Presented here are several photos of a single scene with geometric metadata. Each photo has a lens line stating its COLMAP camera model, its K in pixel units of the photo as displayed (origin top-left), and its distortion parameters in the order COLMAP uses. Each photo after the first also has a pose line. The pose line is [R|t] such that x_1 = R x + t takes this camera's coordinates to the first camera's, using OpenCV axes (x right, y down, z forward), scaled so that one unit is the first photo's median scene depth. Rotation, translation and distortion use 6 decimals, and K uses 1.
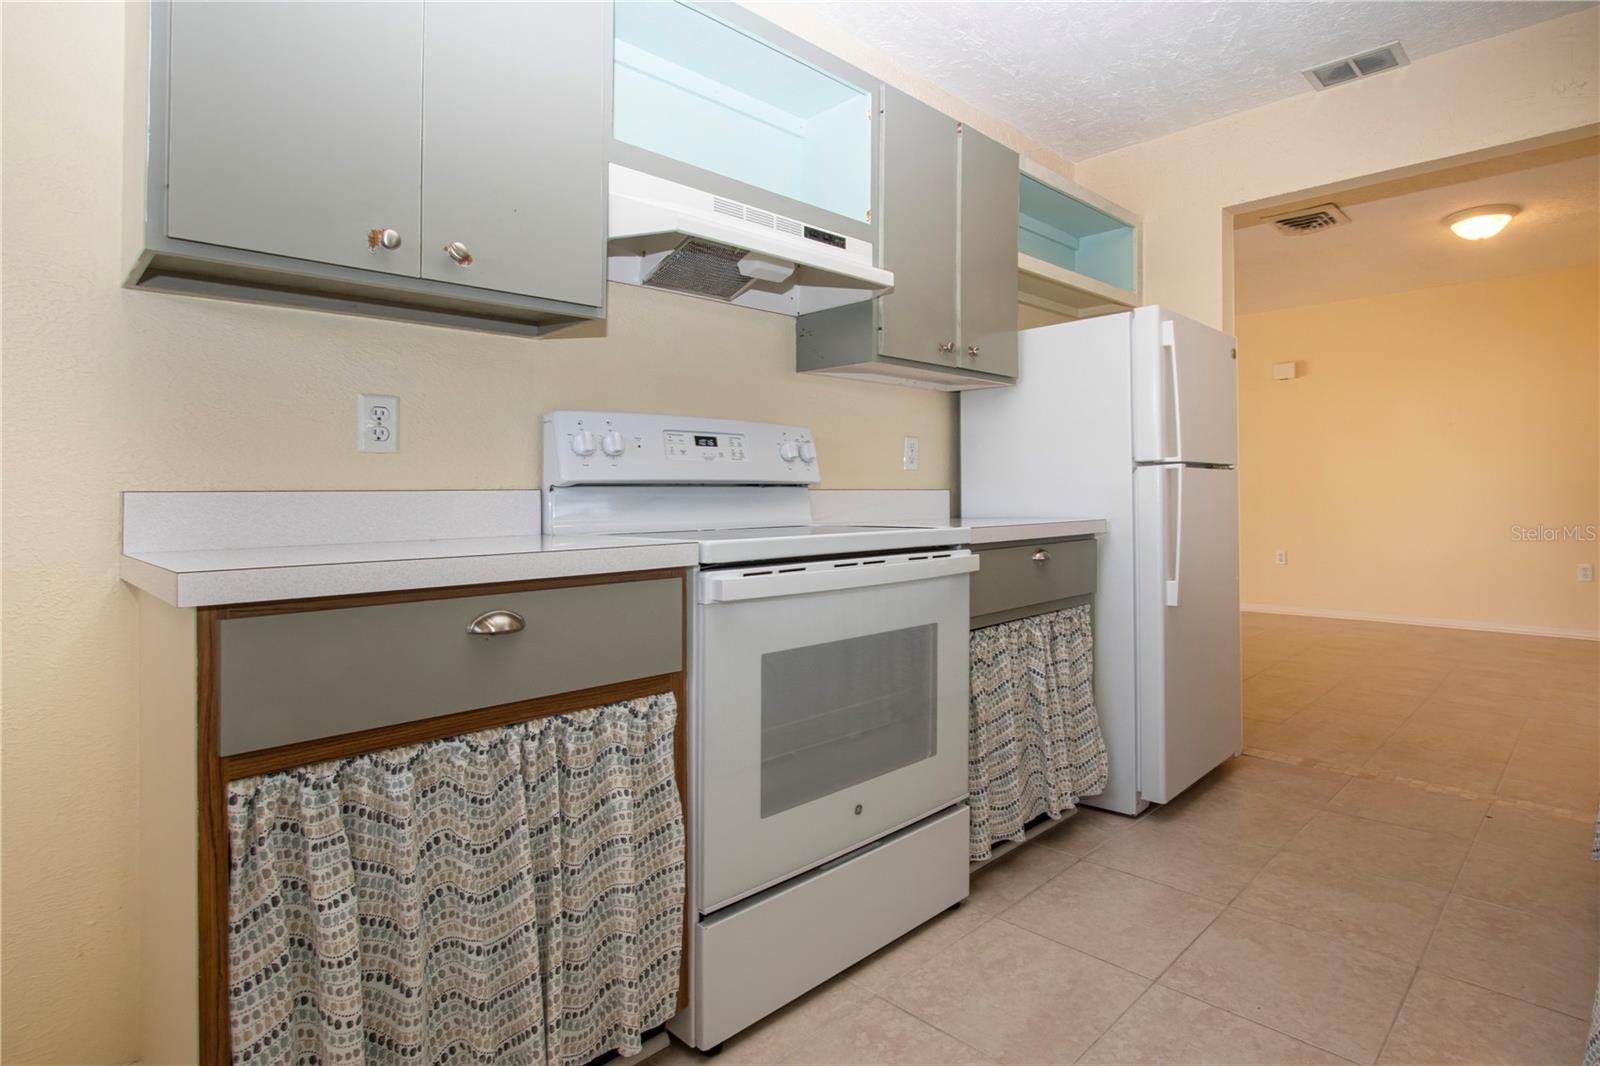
lens RADIAL K [[832.0, 0, 803.4], [0, 832.0, 487.9], [0, 0, 1]] dist [-0.001642, -0.000410]
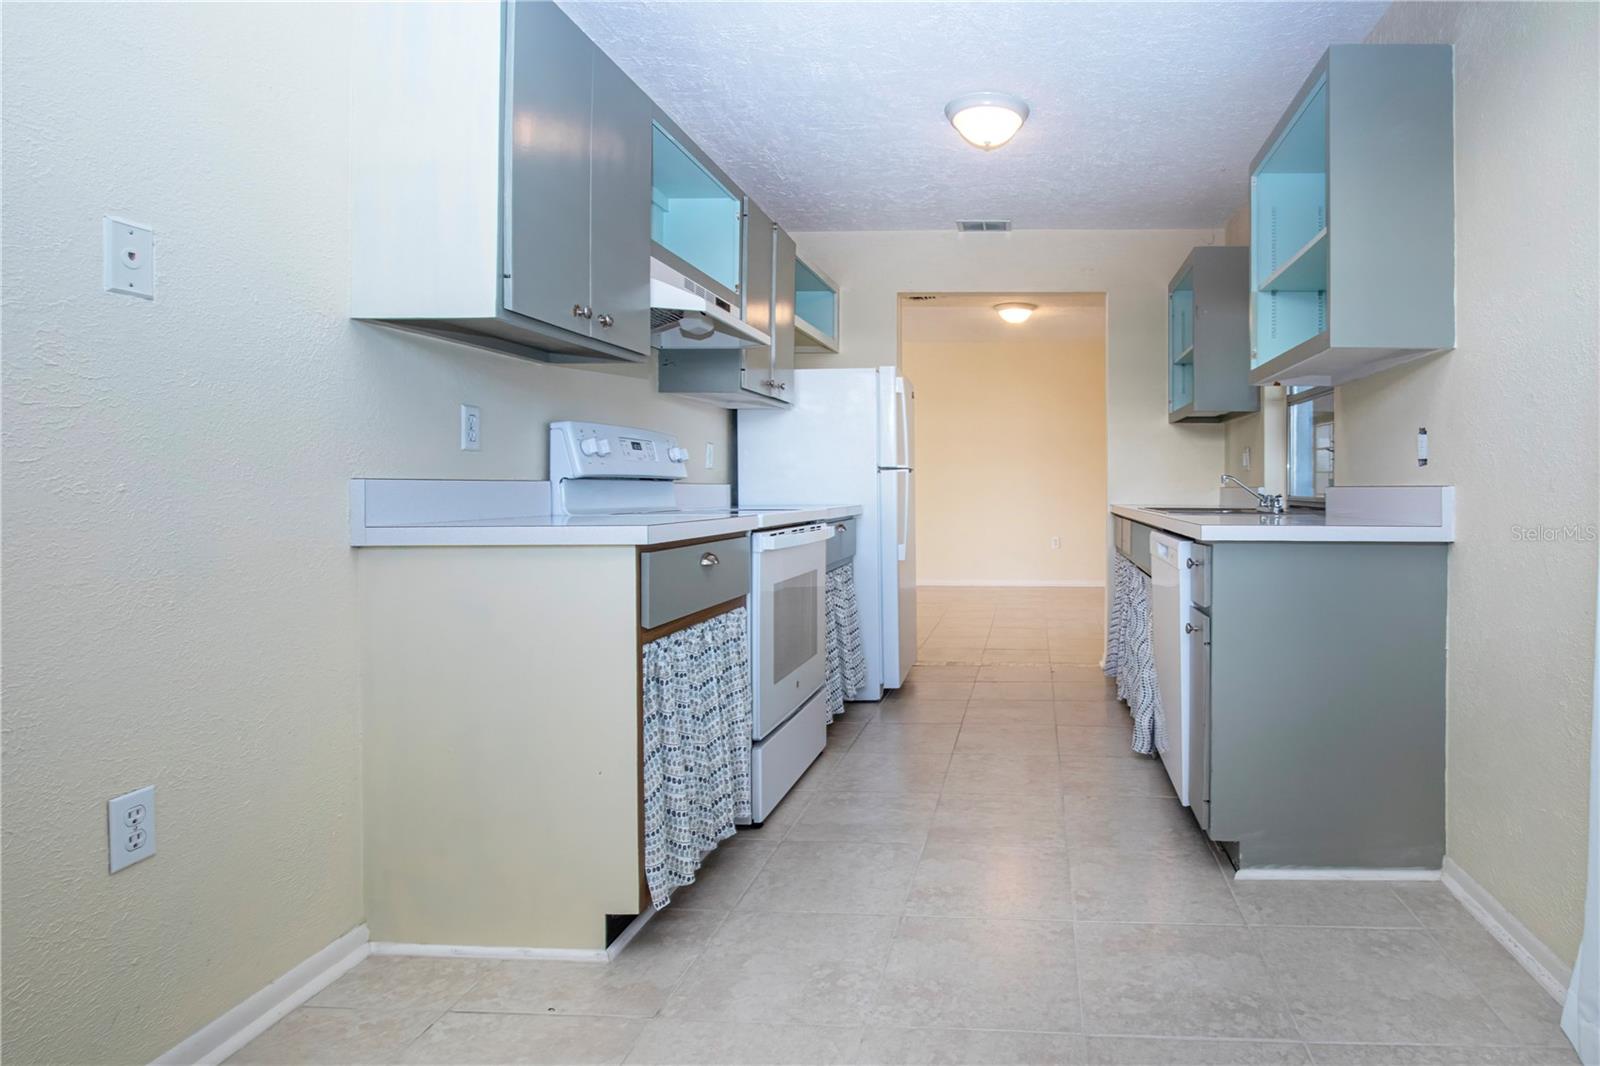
lens RADIAL K [[835.7, 0, 883.8], [0, 835.7, 472.4], [0, 0, 1]] dist [-0.016438, 0.000673]
pose [[0.832784, 0.019960, 0.553238, -0.531041], [-0.013570, 0.999786, -0.015644, 0.001677], [-0.553432, 0.005520, 0.832876, -0.330884]]
